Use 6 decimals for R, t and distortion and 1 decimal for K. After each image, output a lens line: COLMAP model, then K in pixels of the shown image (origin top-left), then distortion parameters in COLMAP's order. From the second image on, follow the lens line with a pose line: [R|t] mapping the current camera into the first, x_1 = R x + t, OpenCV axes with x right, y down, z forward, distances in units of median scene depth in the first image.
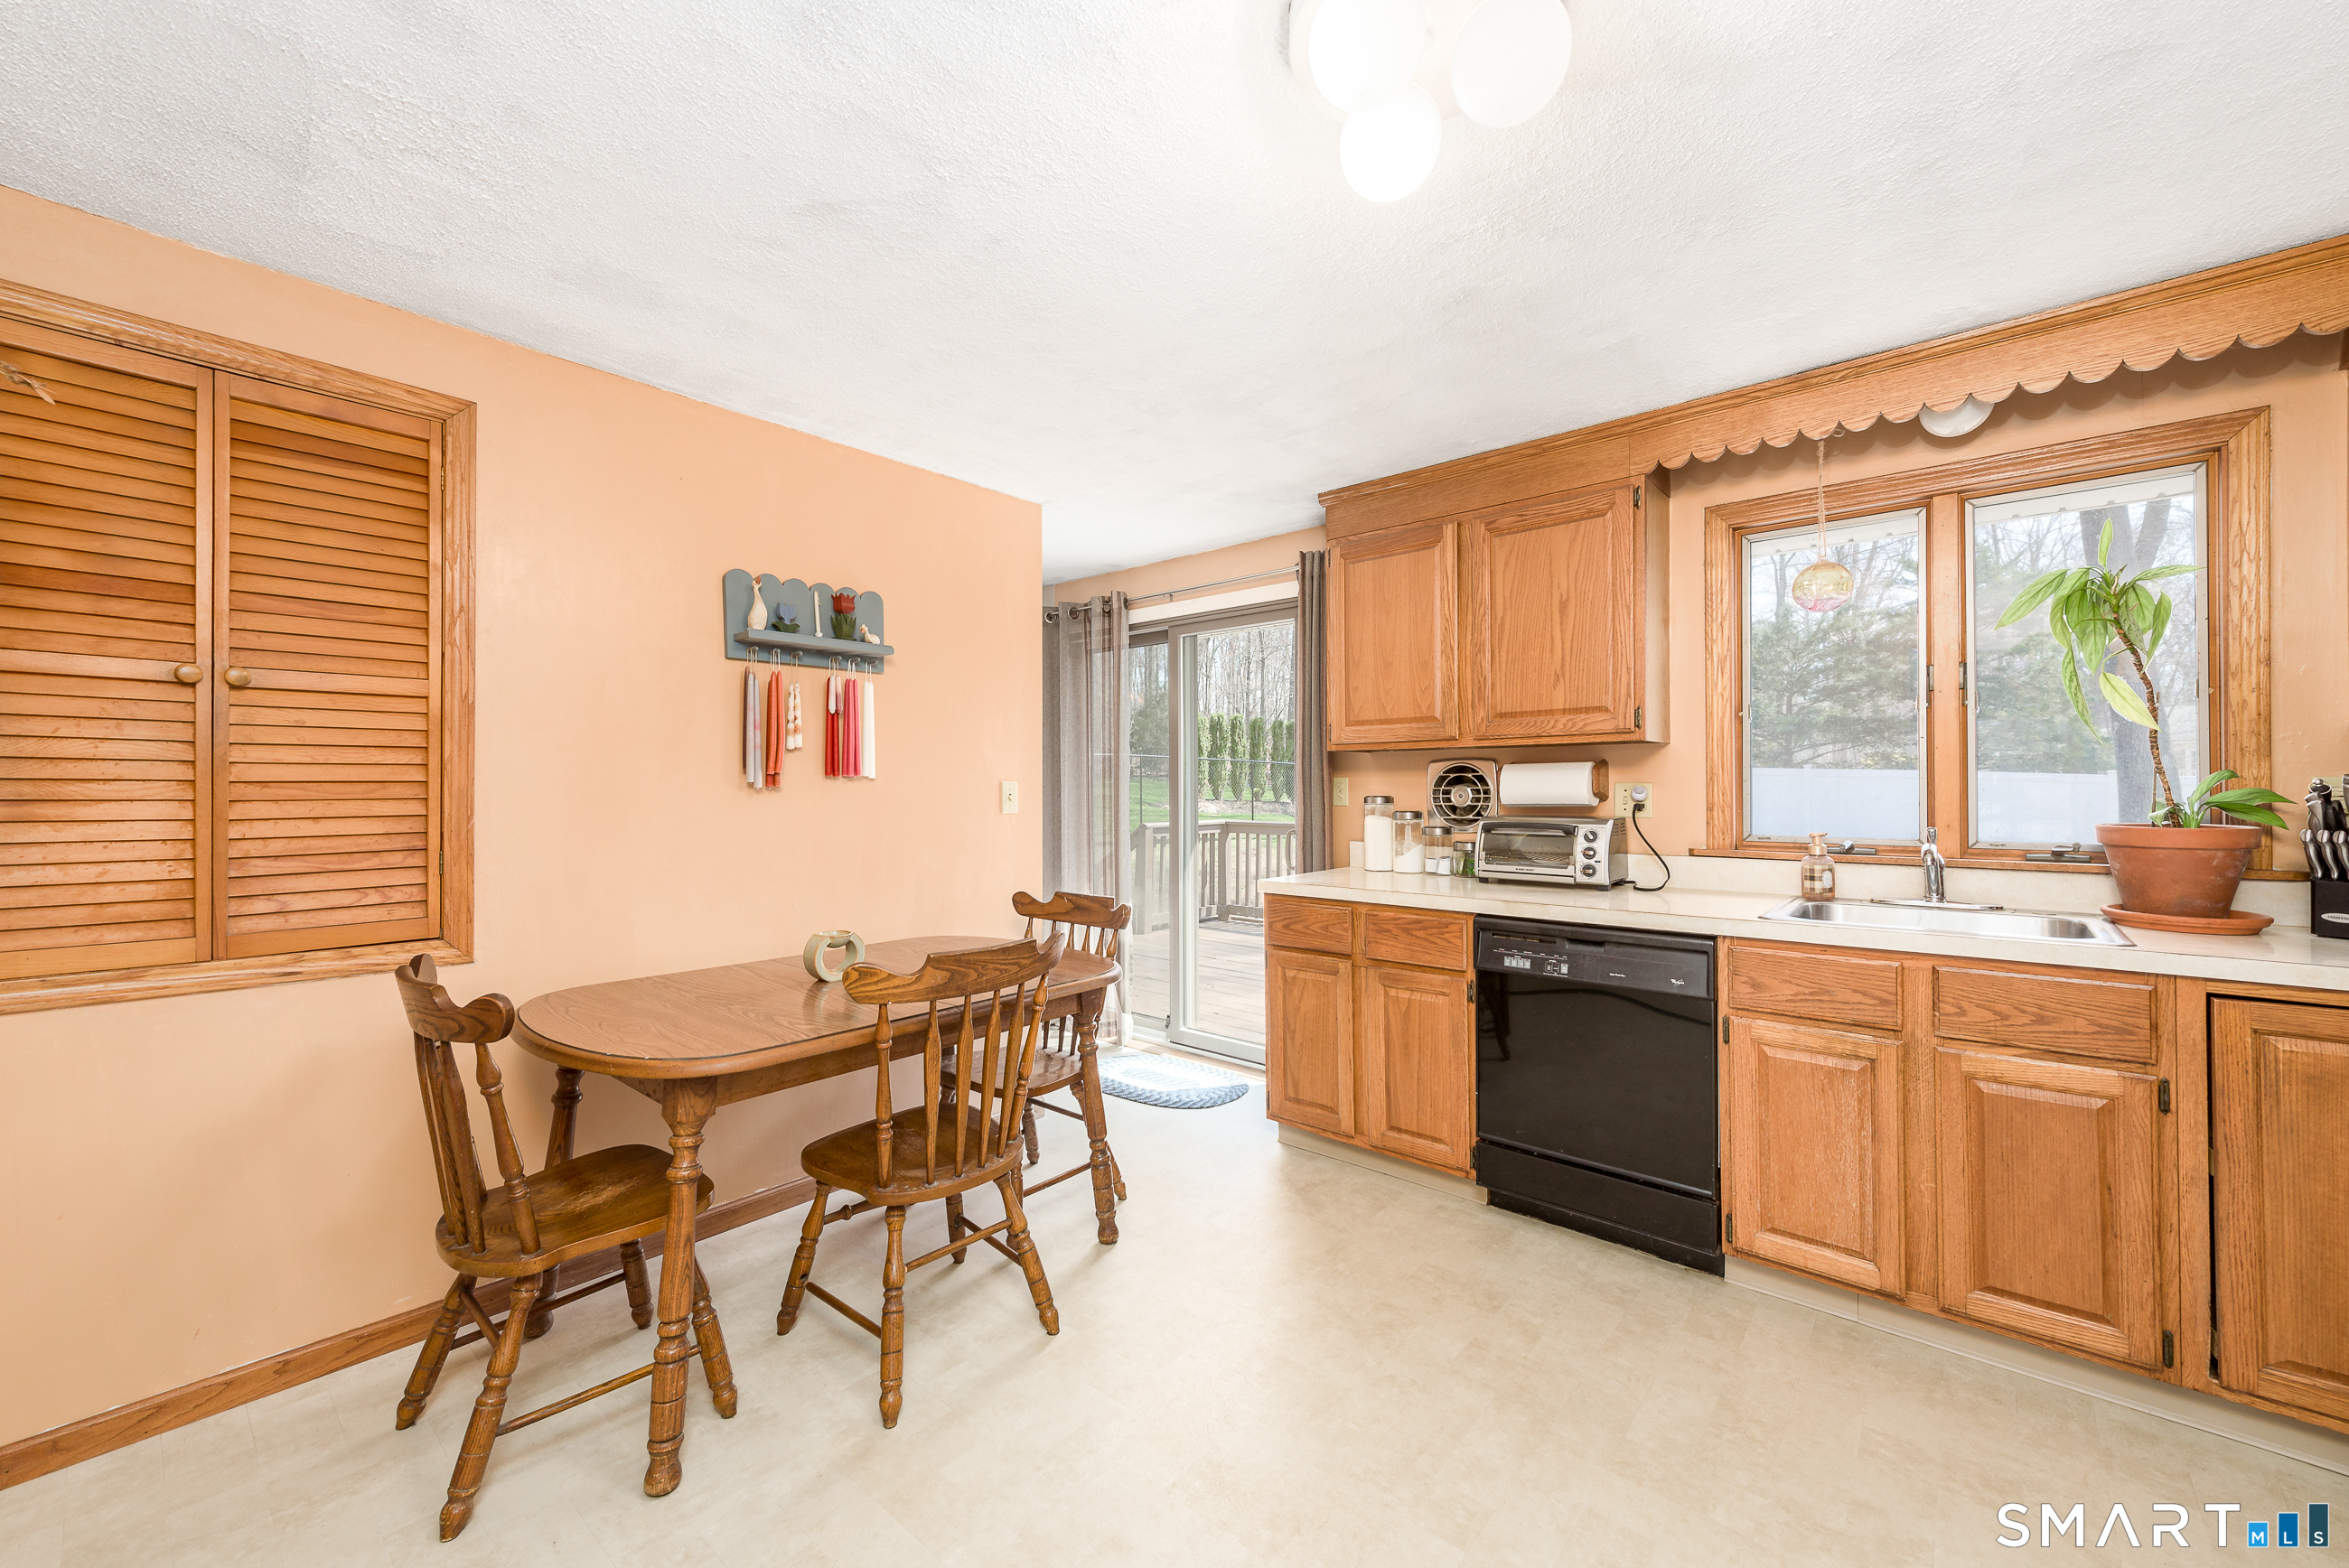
lens RADIAL K [[907.5, 0, 1174.9], [0, 907.5, 782.8], [0, 0, 1]] dist [0.011185, -0.000457]
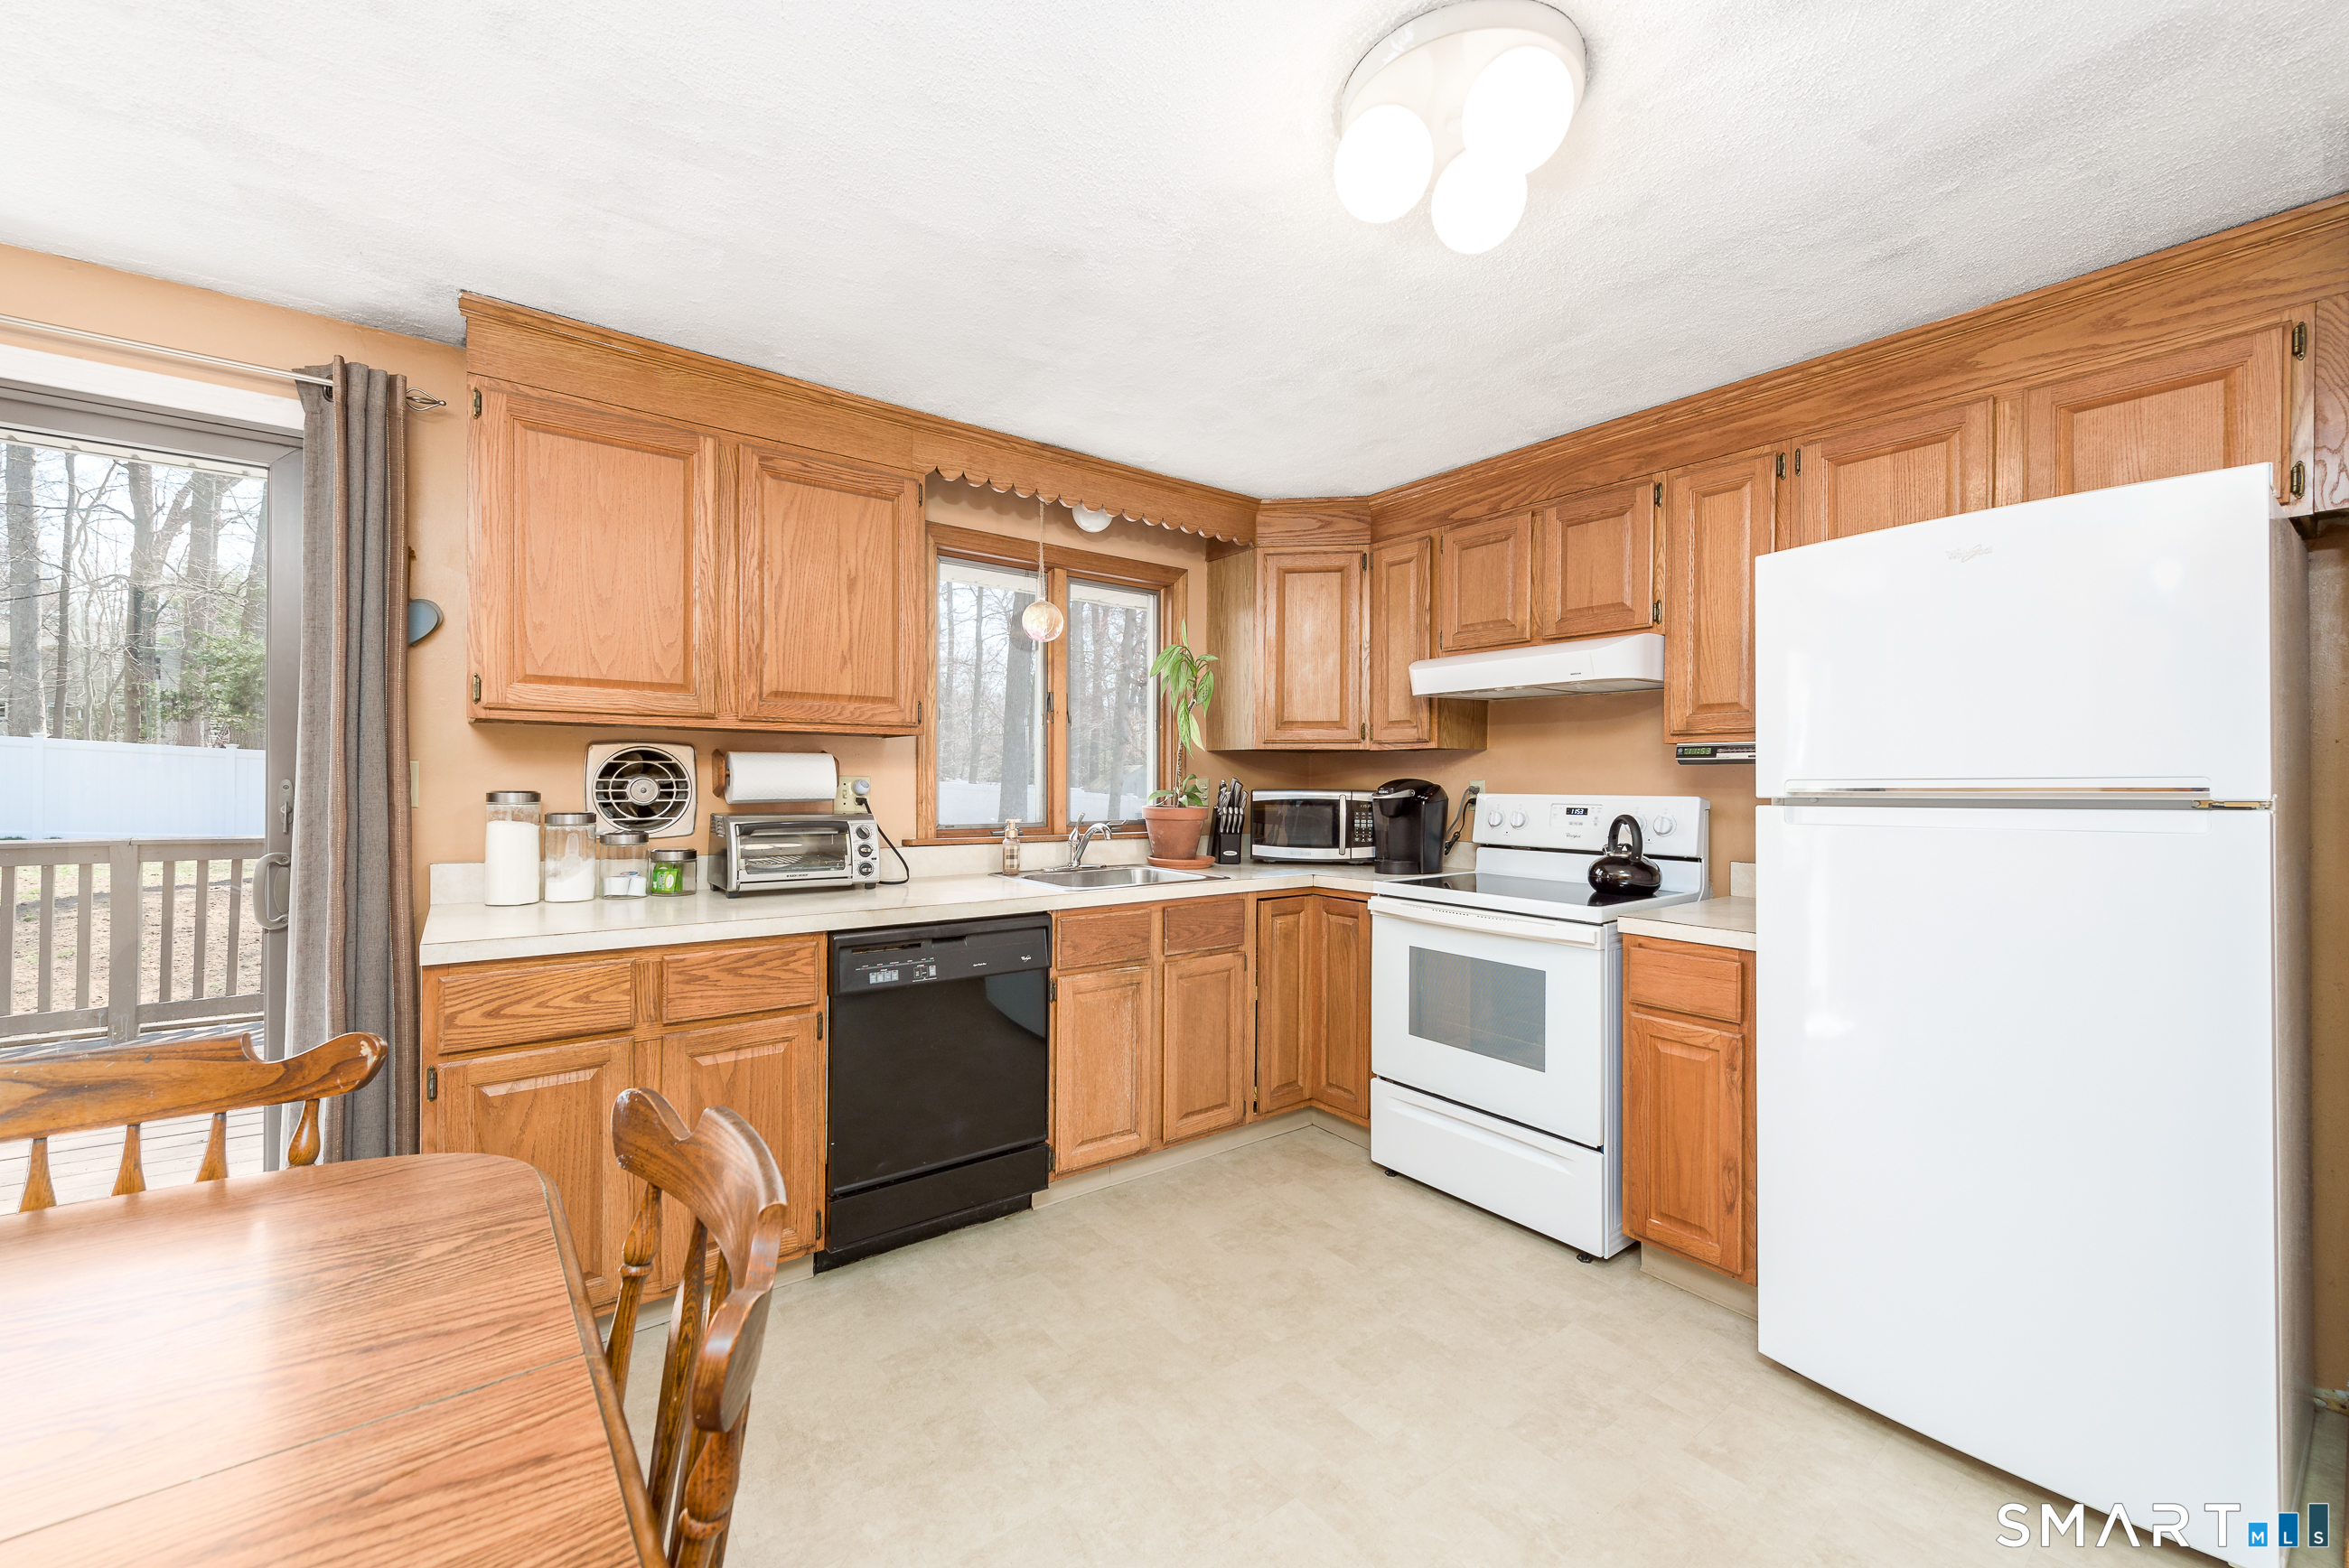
lens RADIAL K [[907.5, 0, 1183.0], [0, 907.5, 782.7], [0, 0, 1]] dist [0.011185, -0.000457]
pose [[0.213925, 0.002552, 0.976847, -0.396979], [-0.013508, 0.999909, 0.000346, 0.002010], [-0.976757, -0.013270, 0.213940, 0.475927]]
